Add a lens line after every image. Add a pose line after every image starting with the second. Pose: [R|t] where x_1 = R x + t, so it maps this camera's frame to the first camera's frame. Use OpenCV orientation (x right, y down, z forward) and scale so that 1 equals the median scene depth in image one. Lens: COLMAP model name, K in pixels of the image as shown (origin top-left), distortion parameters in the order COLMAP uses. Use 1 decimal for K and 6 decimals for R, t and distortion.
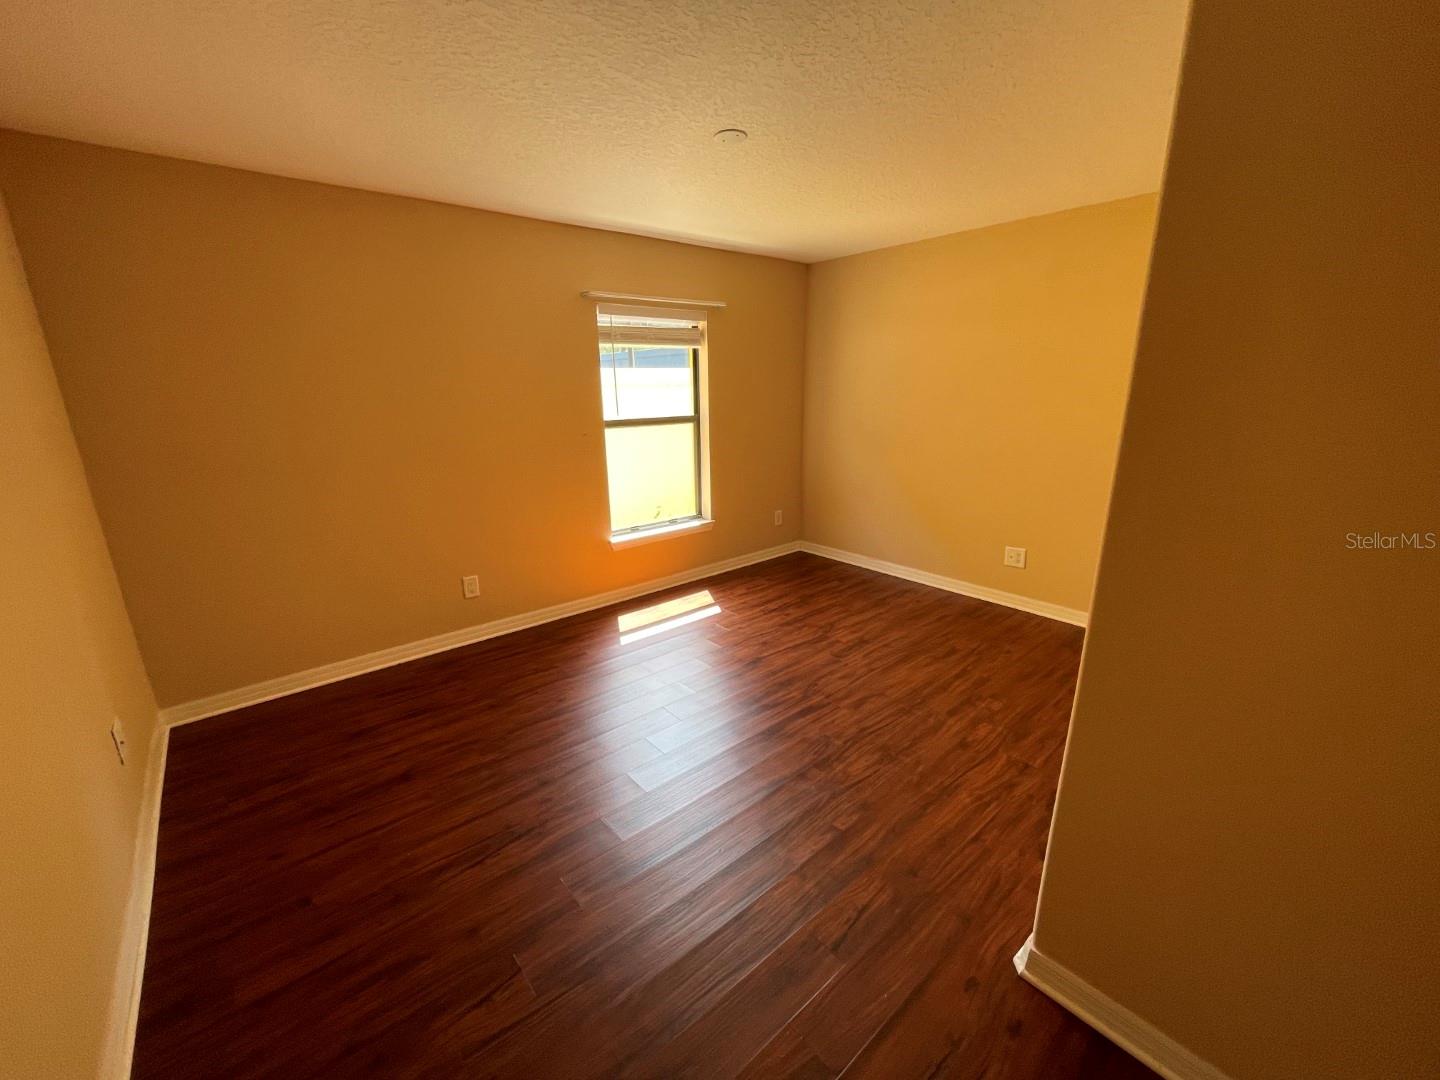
lens RADIAL K [[585.4, 0, 715.7], [0, 585.4, 531.4], [0, 0, 1]] dist [-0.002503, 0.001392]
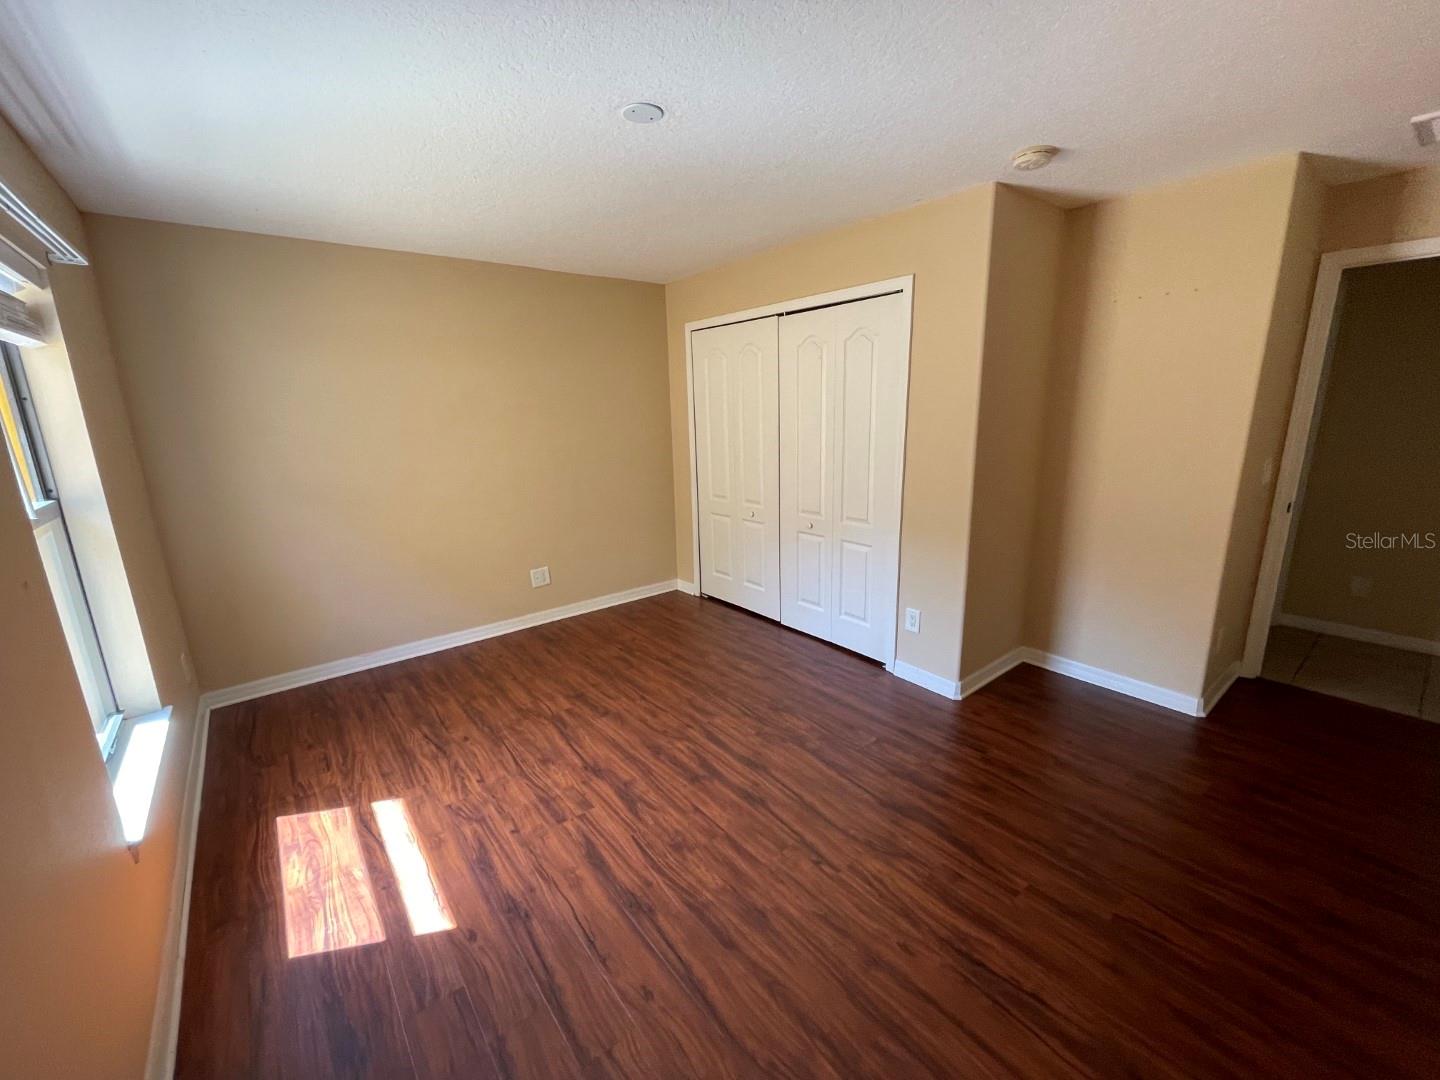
lens RADIAL K [[585.4, 0, 717.6], [0, 585.4, 540.2], [0, 0, 1]] dist [-0.002503, 0.001392]
pose [[0.020792, -0.212448, 0.976951, -0.578352], [0.269453, 0.942195, 0.199156, -0.163288], [-0.962789, 0.259101, 0.076835, 0.649039]]
